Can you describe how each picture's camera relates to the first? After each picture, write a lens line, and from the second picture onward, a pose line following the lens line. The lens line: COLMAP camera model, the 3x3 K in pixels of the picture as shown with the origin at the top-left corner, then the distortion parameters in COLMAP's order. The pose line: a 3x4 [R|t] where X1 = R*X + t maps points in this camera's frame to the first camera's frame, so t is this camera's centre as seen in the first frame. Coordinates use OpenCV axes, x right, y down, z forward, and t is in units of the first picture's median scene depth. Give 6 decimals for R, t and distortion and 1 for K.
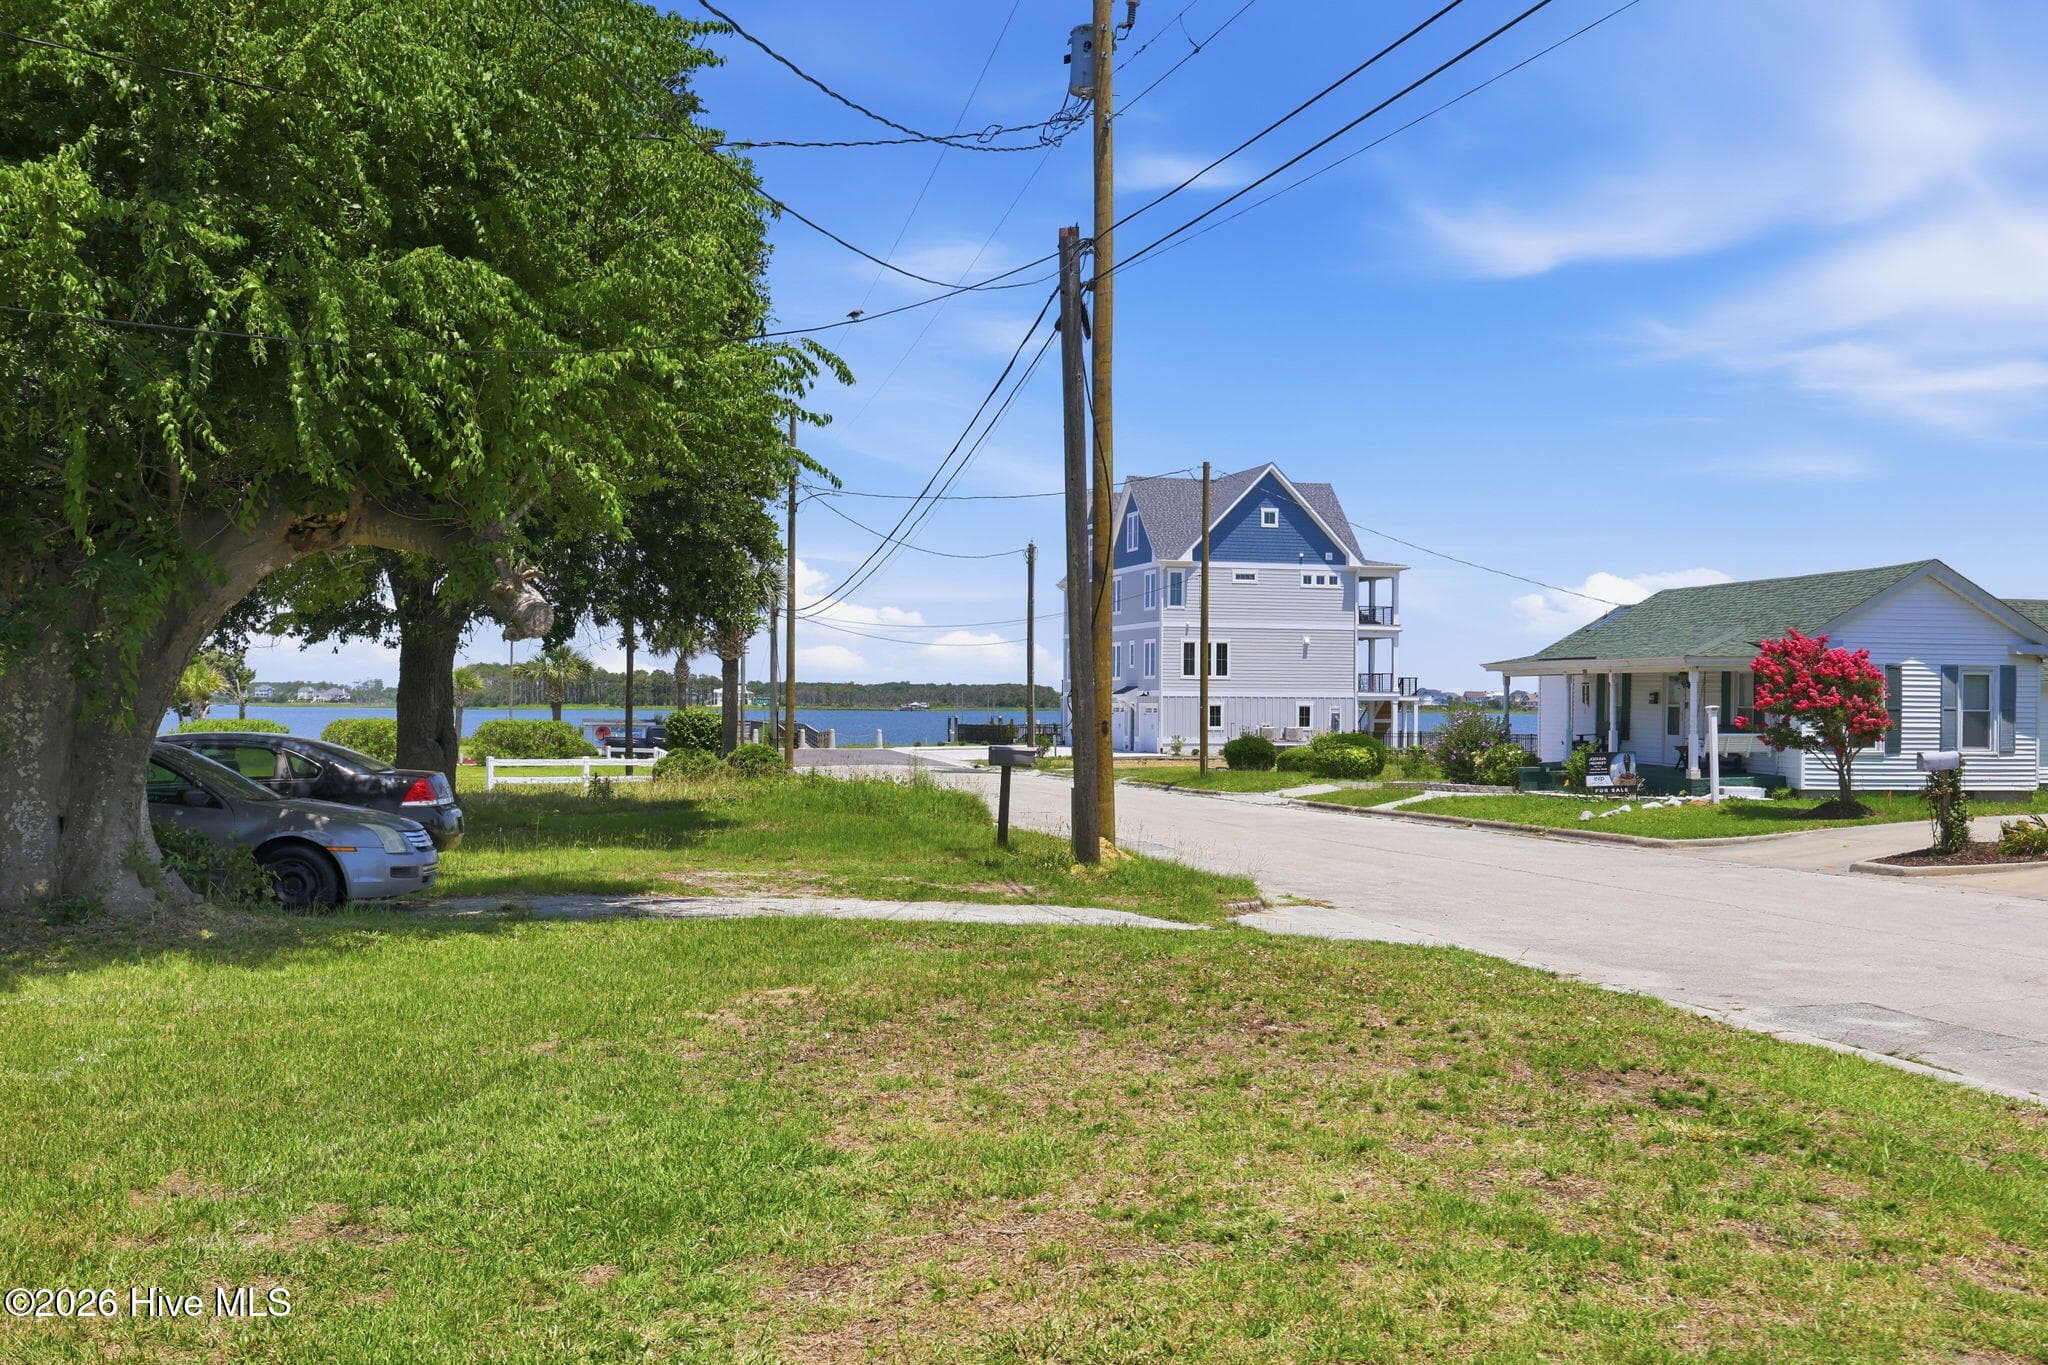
lens RADIAL K [[1987.9, 0, 1026.7], [0, 1987.9, 694.7], [0, 0, 1]] dist [-0.003812, 0.000000]
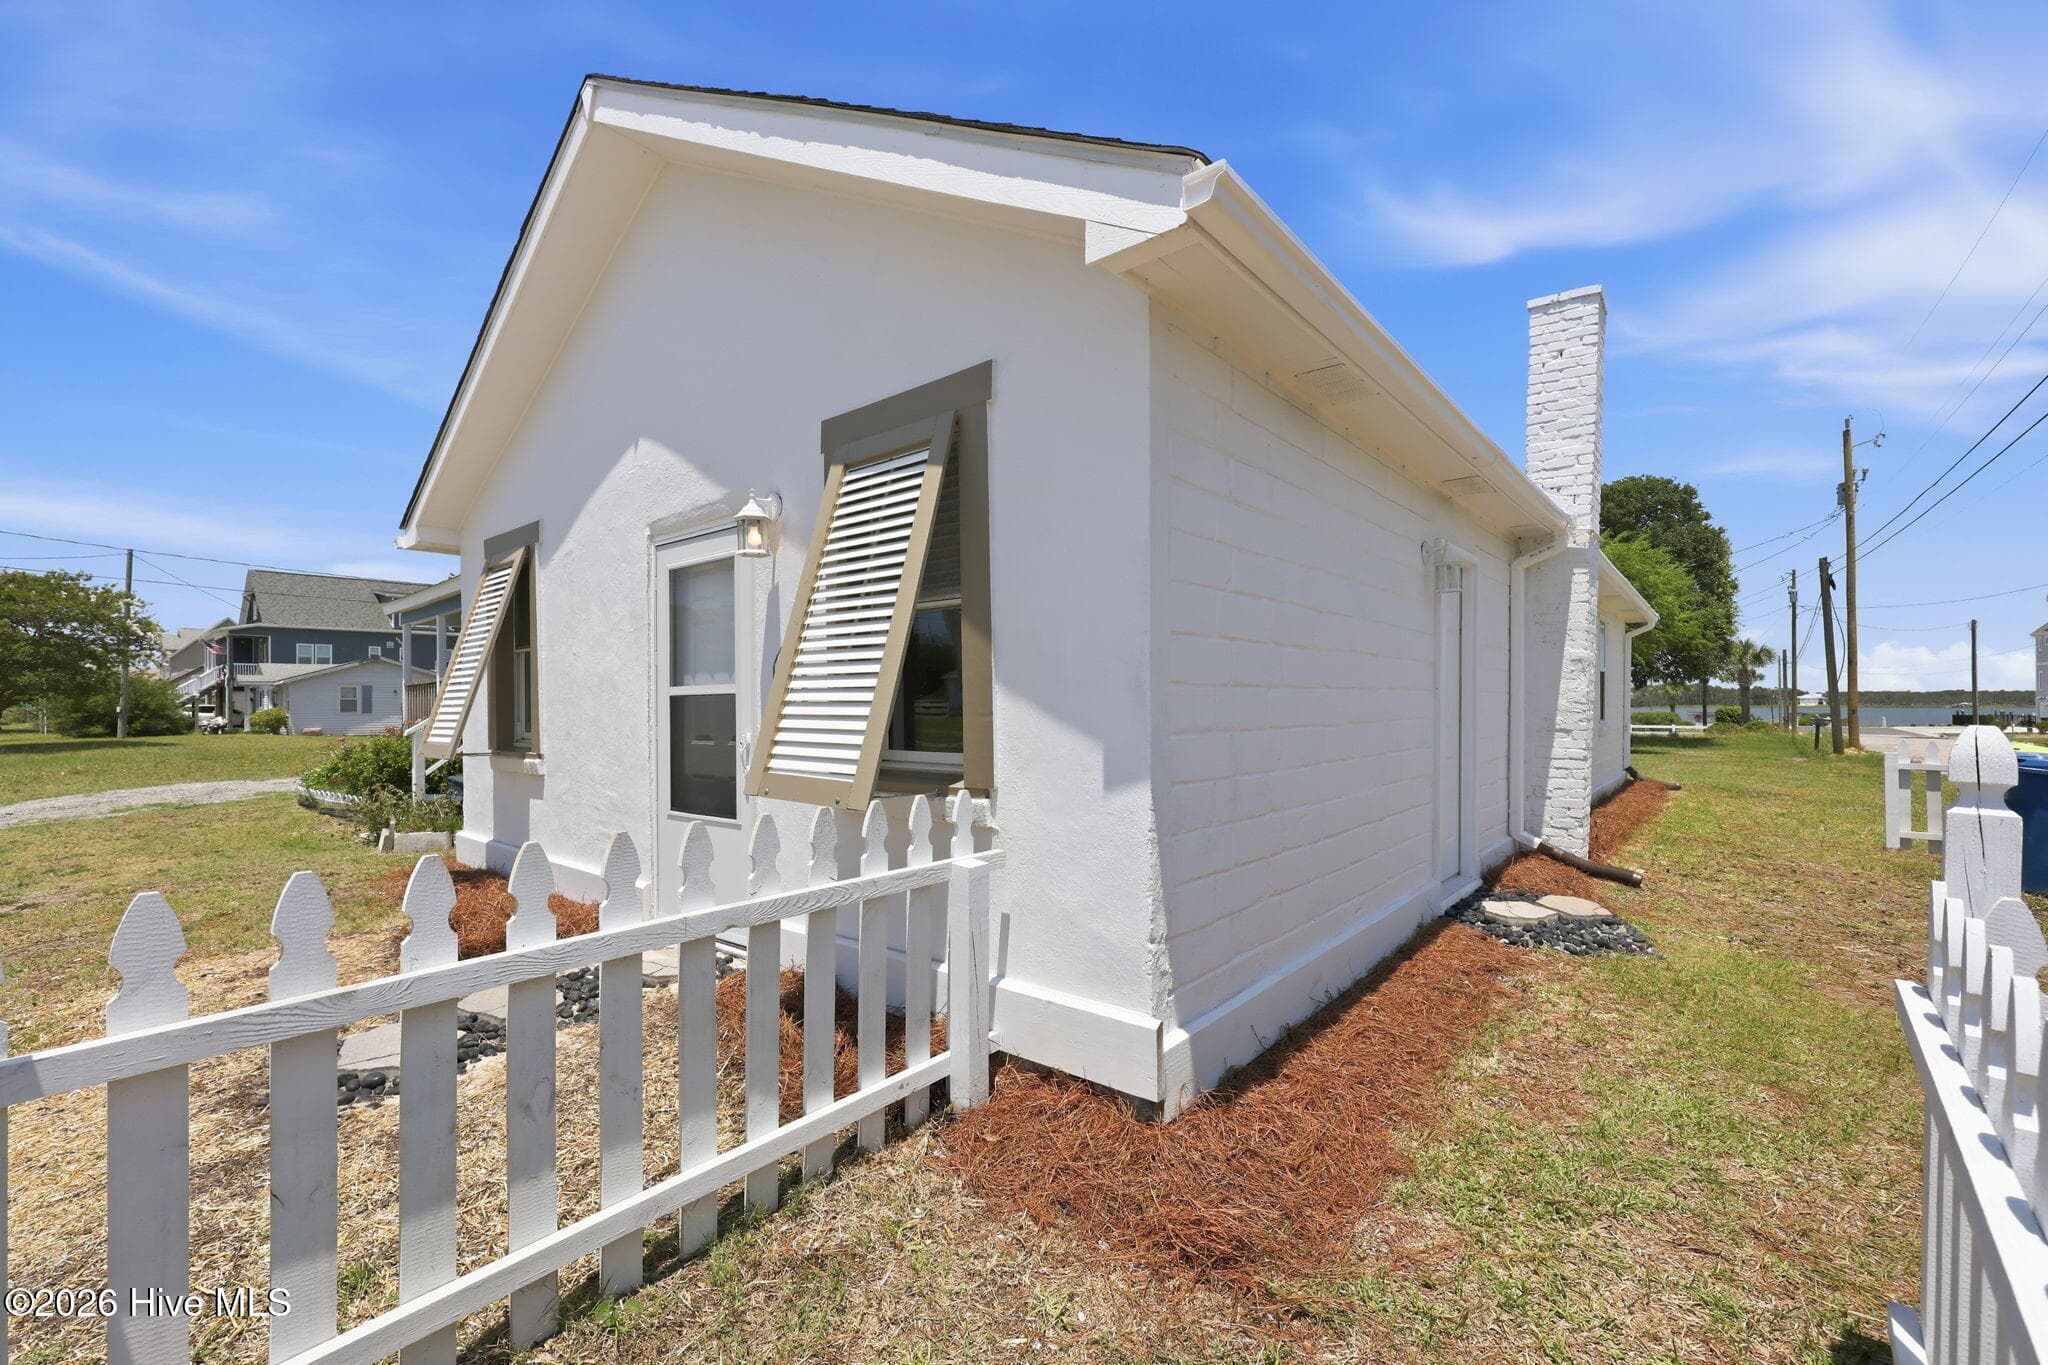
lens RADIAL K [[840.5, 0, 1032.1], [0, 840.5, 703.2], [0, 0, 1]] dist [0.002108, 0.000927]
pose [[0.625553, -0.013555, -0.780064, 0.114384], [0.012650, 0.999894, -0.007231, -0.000989], [0.780079, -0.005345, 0.625658, -0.355061]]
